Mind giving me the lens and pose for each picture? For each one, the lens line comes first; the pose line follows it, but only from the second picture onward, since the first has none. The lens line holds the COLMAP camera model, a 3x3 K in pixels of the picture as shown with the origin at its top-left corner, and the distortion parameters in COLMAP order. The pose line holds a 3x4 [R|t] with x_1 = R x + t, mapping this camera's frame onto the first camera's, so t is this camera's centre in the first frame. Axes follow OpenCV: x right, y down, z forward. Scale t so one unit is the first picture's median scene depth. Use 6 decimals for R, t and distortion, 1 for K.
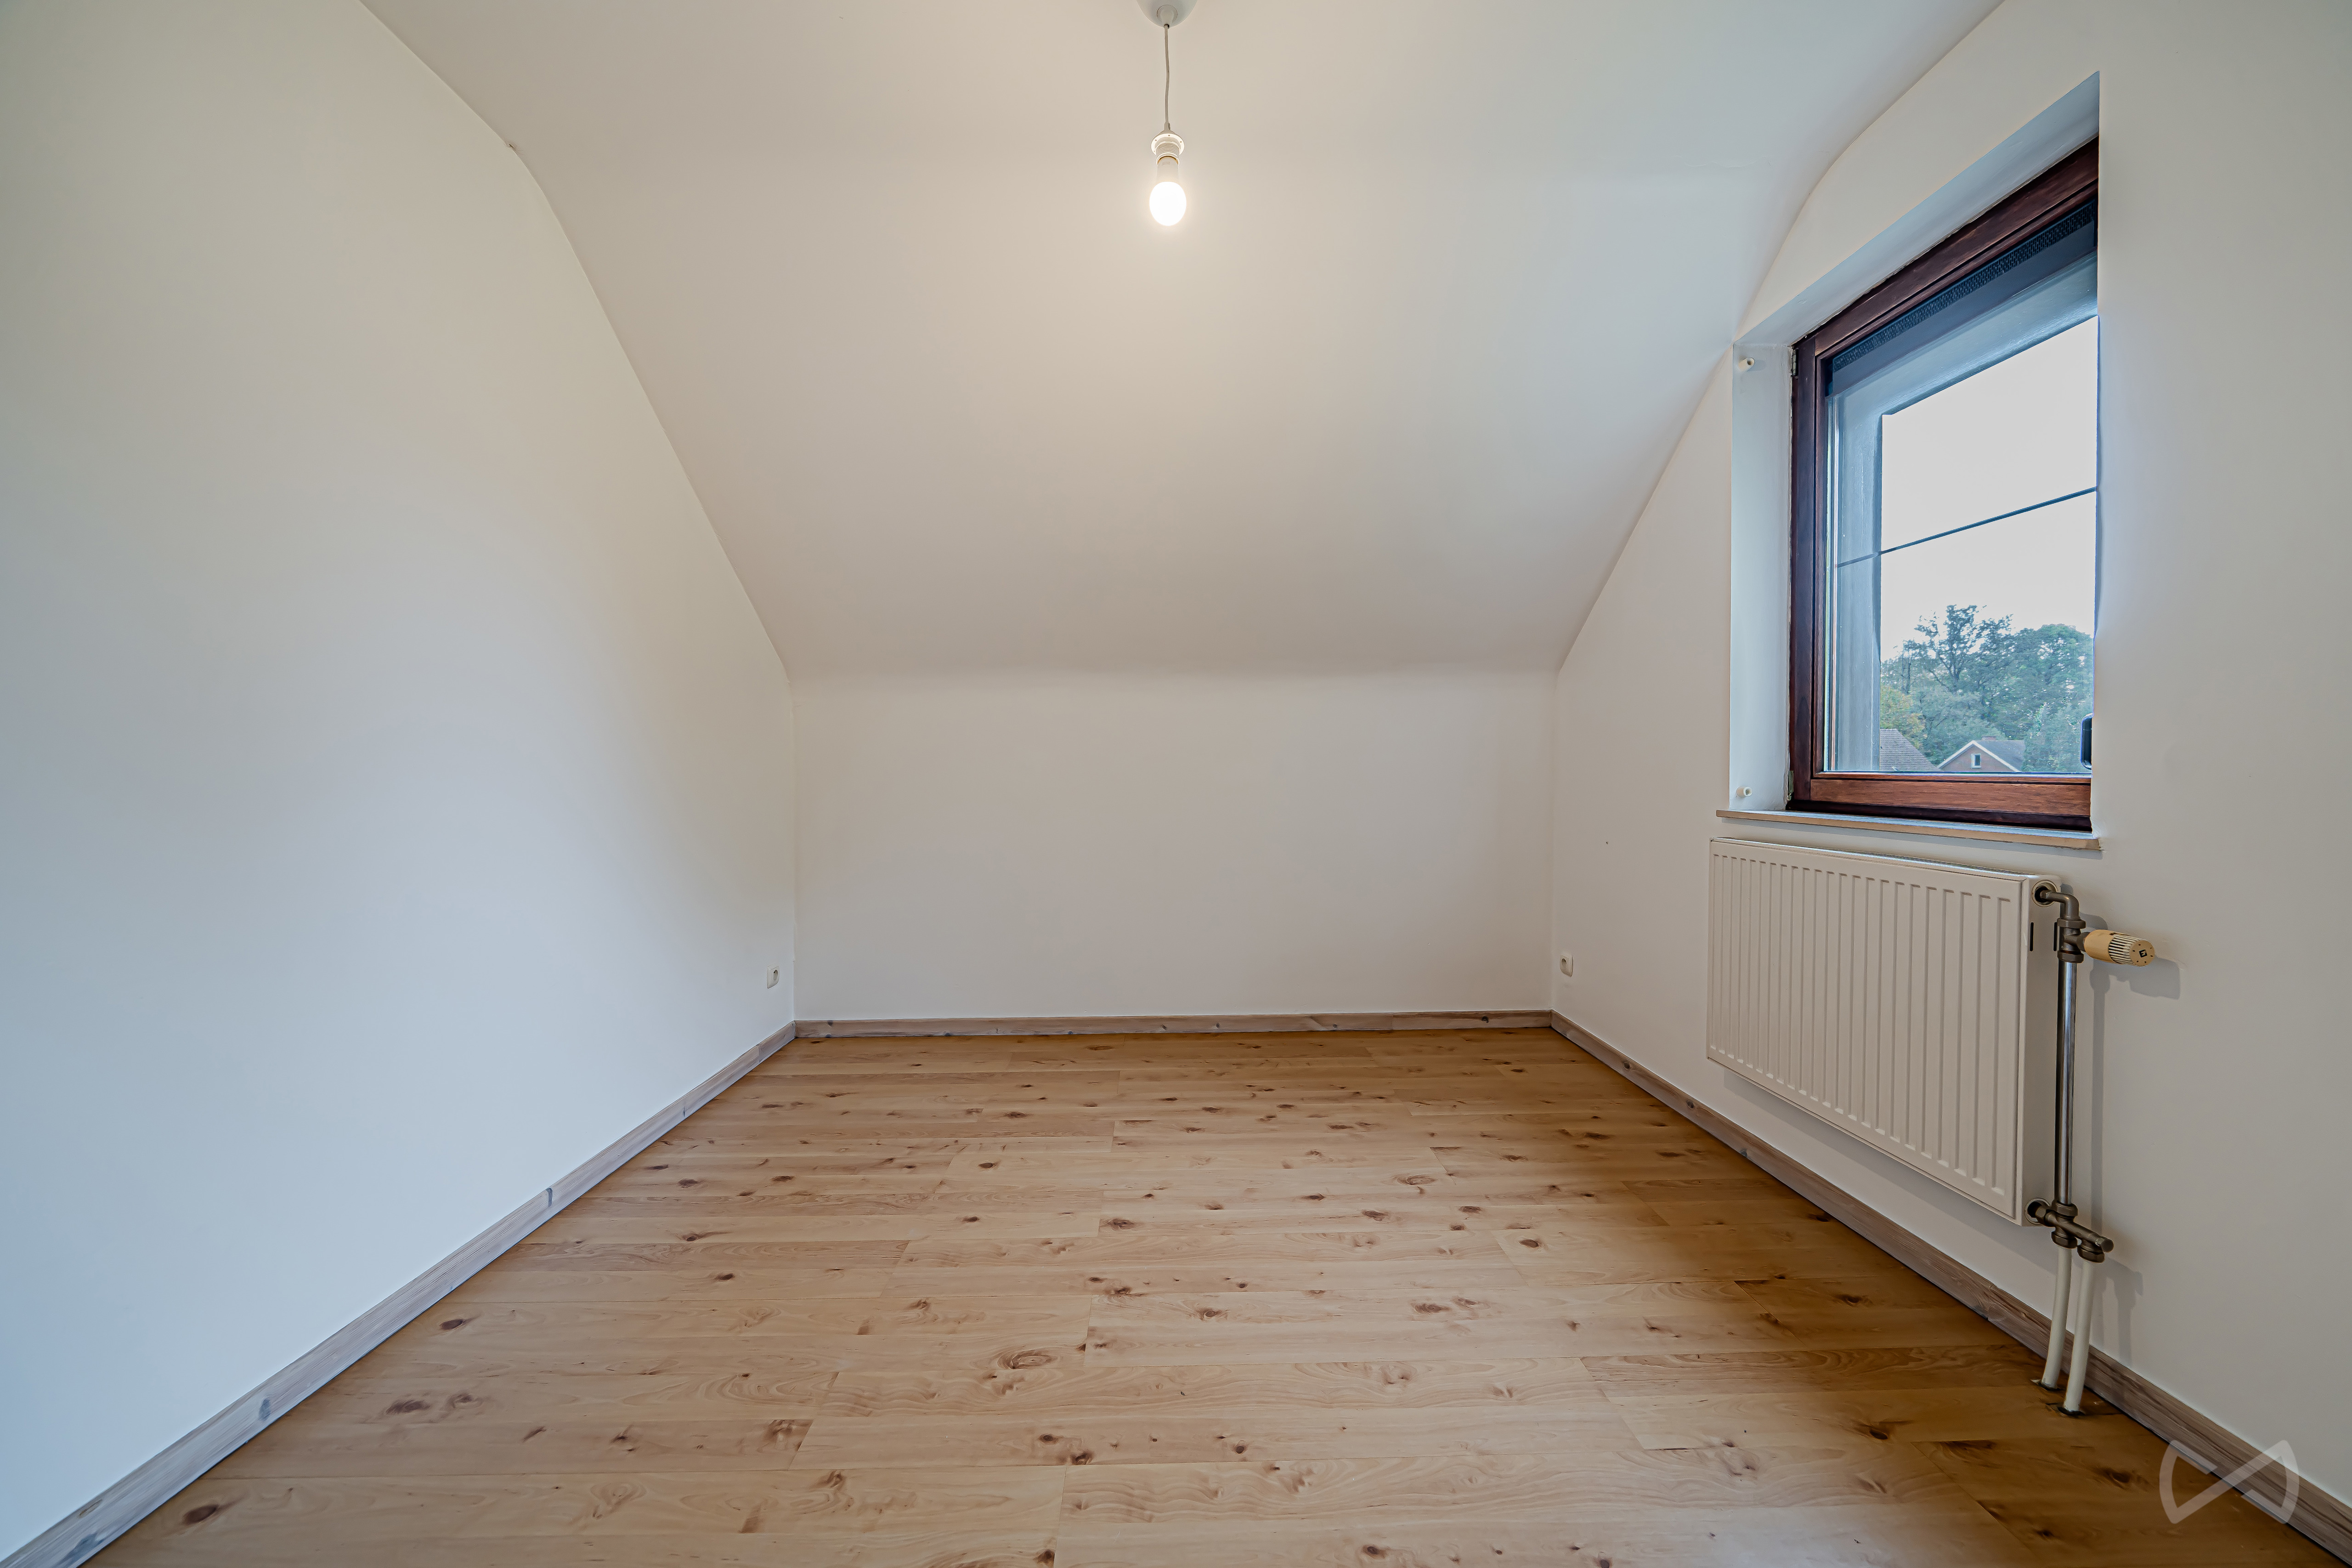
lens RADIAL K [[803.9, 0, 1176.0], [0, 803.9, 784.0], [0, 0, 1]] dist [0.001107, 0.000121]
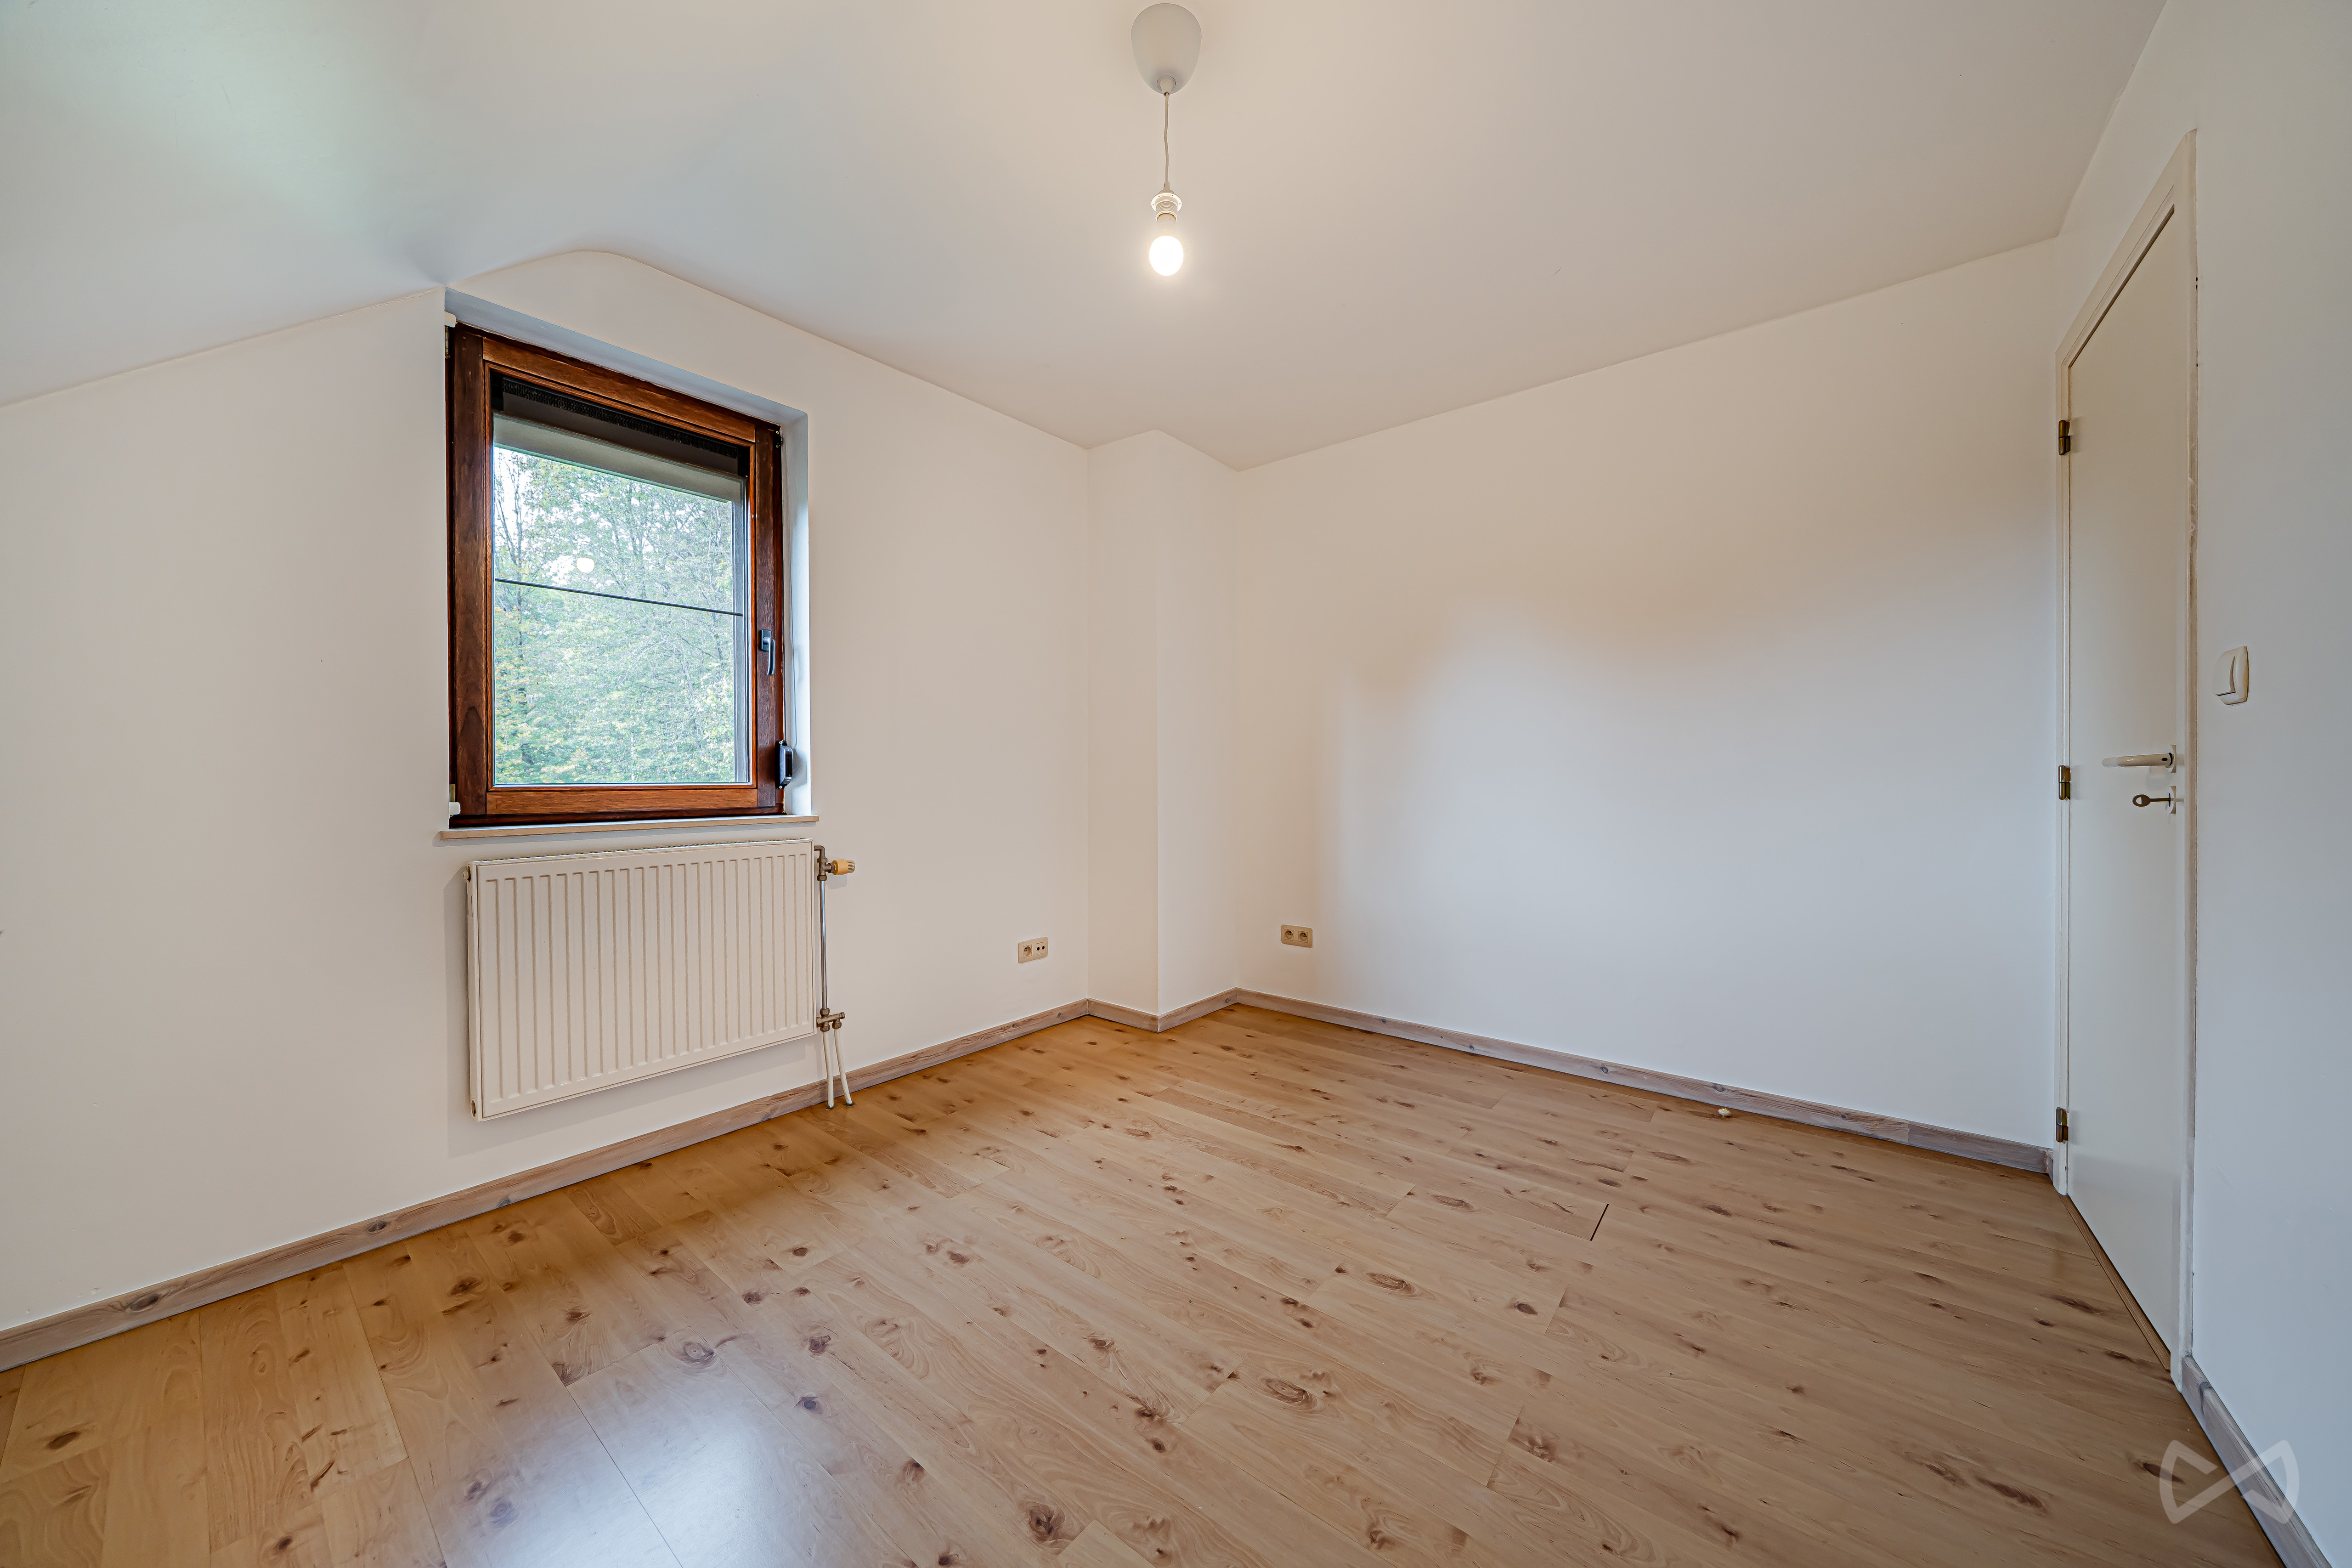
lens RADIAL K [[803.9, 0, 1176.0], [0, 803.9, 784.0], [0, 0, 1]] dist [0.001107, 0.000121]
pose [[-0.771280, 0.000893, 0.636496, -0.653988], [0.019568, 0.999560, 0.022308, -0.030097], [-0.636195, 0.029661, -0.770958, 1.702540]]
